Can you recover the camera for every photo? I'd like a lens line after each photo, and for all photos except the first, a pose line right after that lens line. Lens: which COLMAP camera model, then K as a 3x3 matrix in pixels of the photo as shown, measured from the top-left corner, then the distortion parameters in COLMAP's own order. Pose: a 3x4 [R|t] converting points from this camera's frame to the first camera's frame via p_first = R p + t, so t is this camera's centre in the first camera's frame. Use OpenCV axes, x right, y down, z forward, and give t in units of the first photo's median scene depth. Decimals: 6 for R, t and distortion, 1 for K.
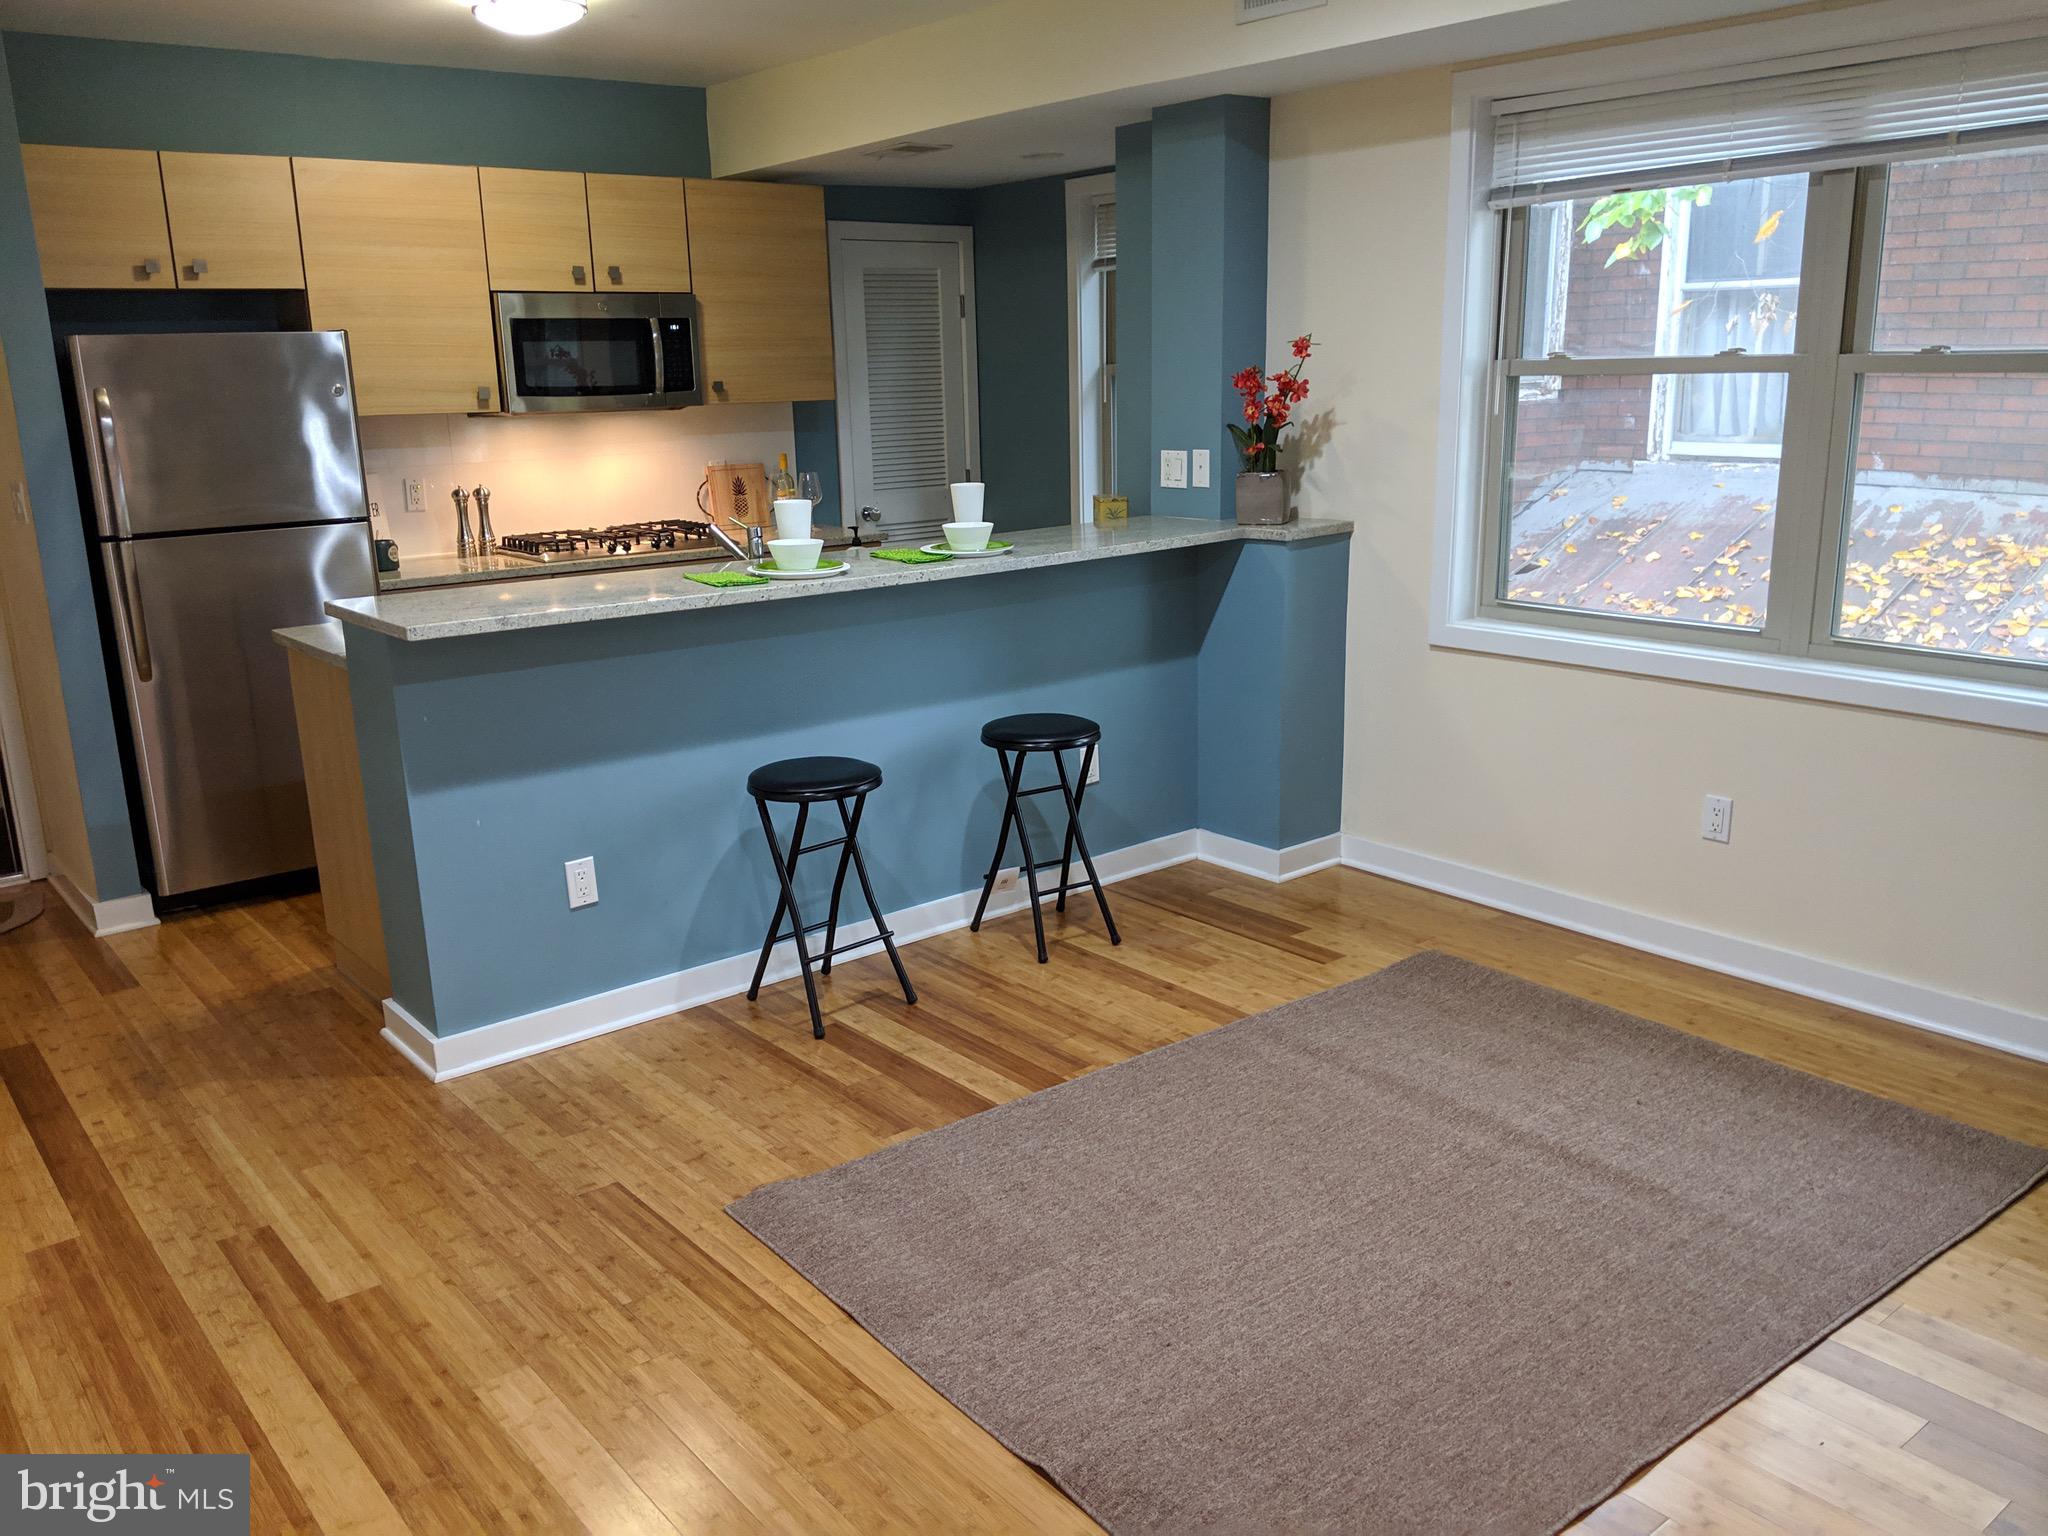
lens RADIAL K [[1633.2, 0, 1038.3], [0, 1633.2, 802.7], [0, 0, 1]] dist [0.077628, -0.144419]
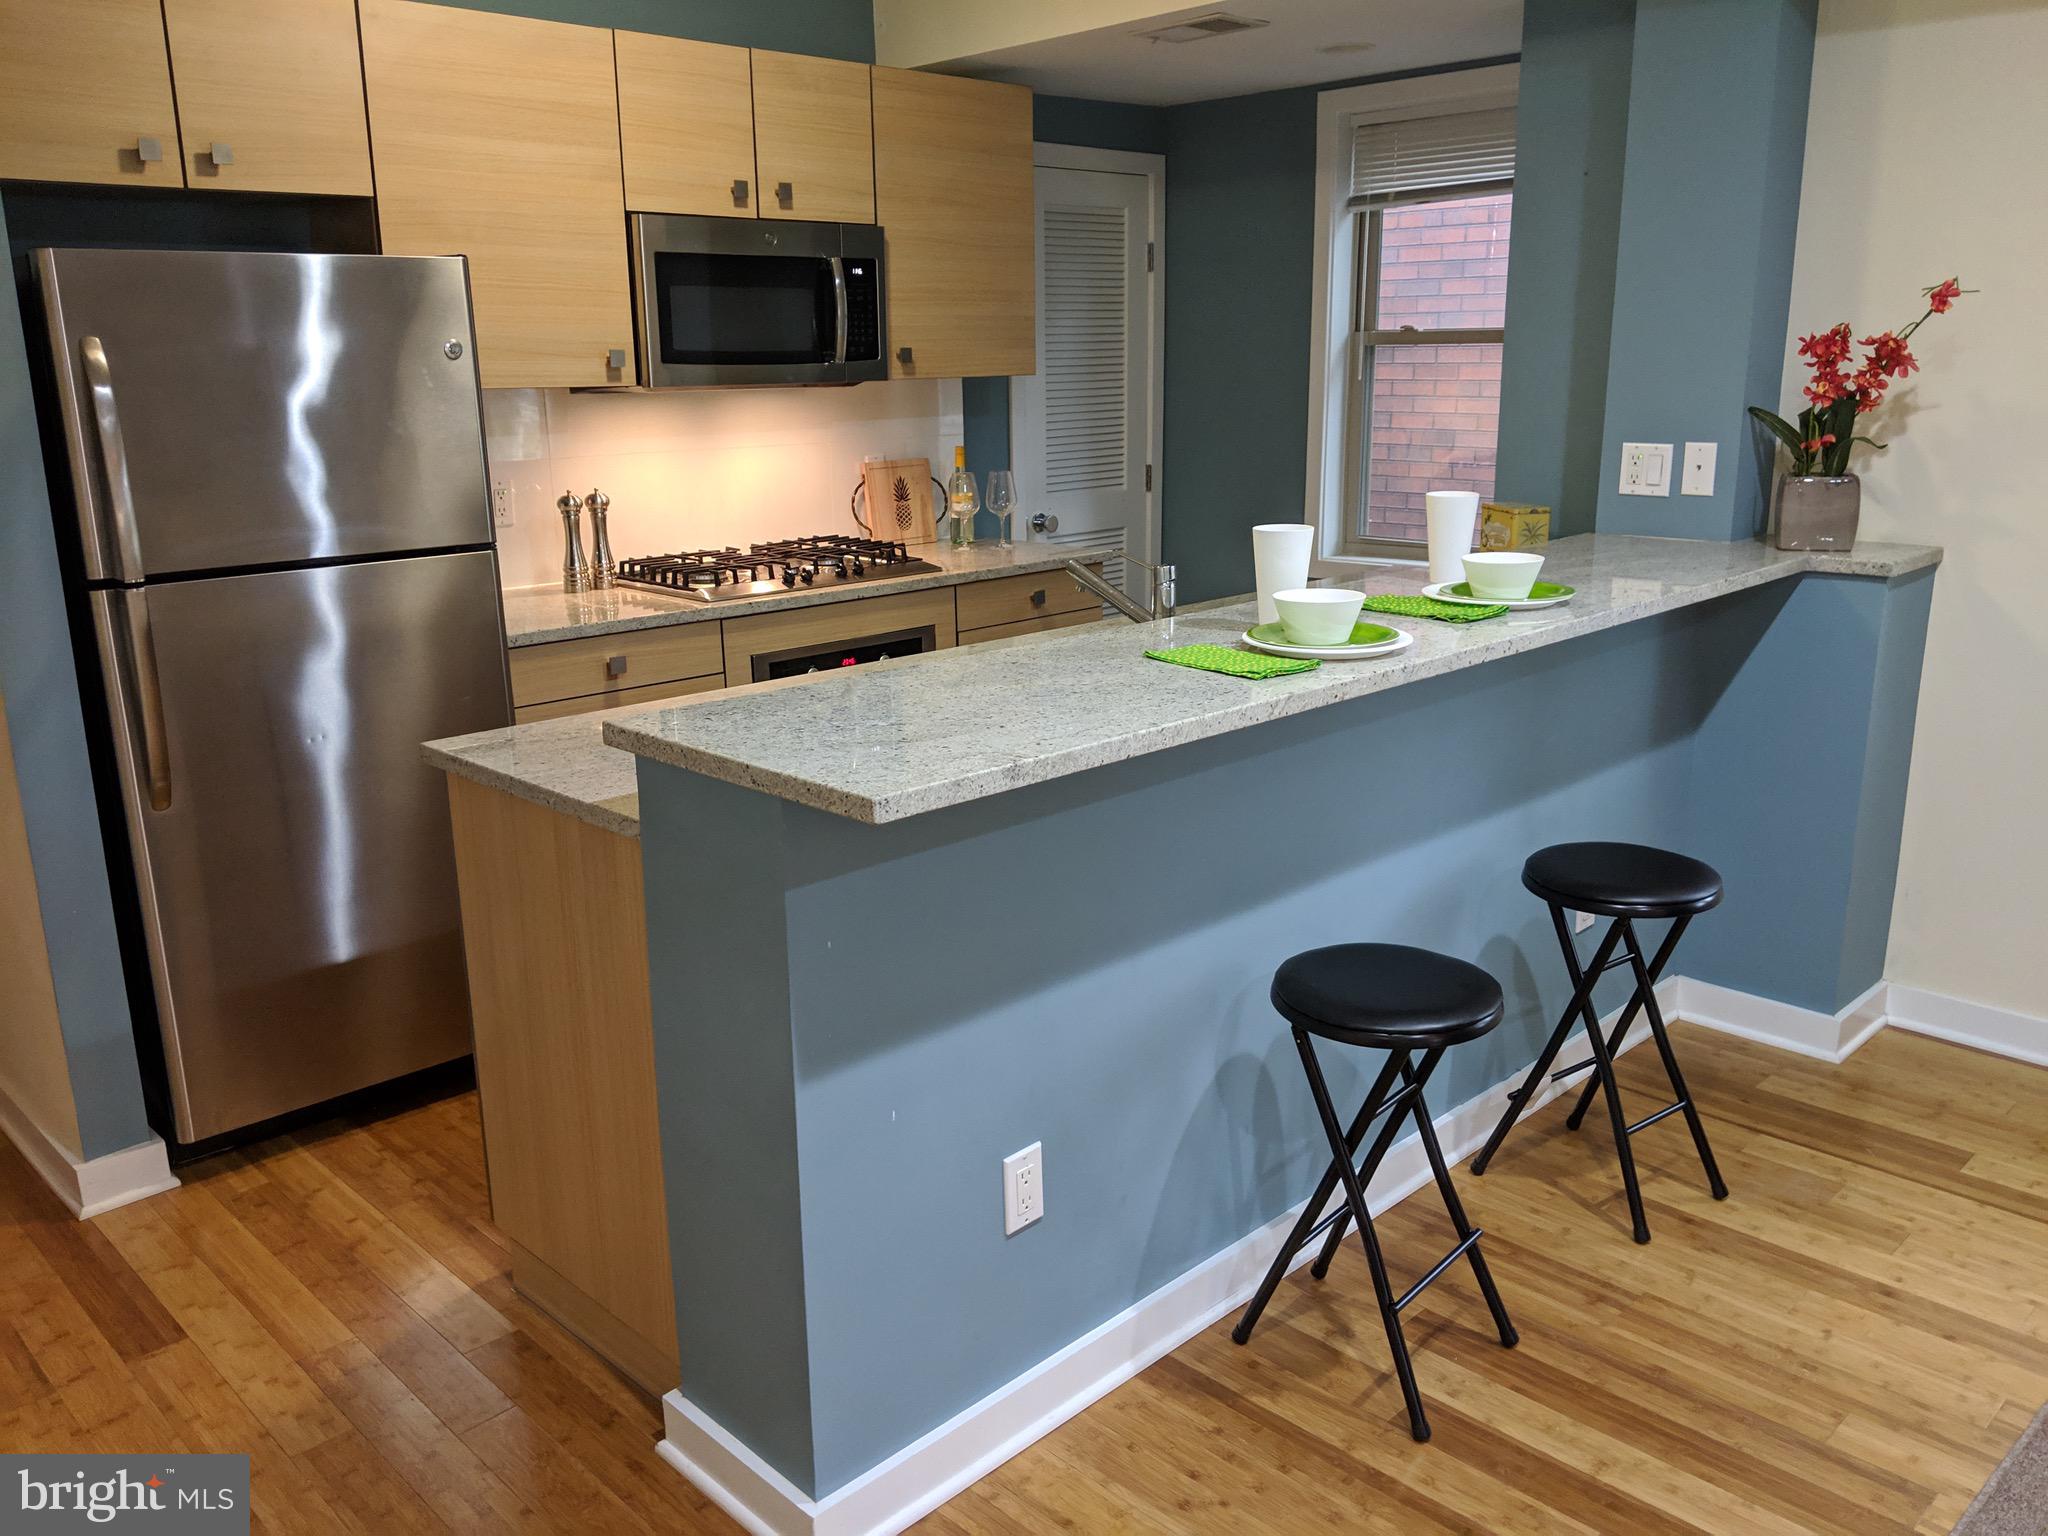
lens RADIAL K [[1633.2, 0, 1040.2], [0, 1633.2, 787.0], [0, 0, 1]] dist [0.077628, -0.144419]
pose [[0.995519, -0.014268, 0.093475, -0.282332], [0.014413, 0.999896, -0.000870, -0.081103], [-0.093452, 0.002213, 0.995621, 0.366648]]
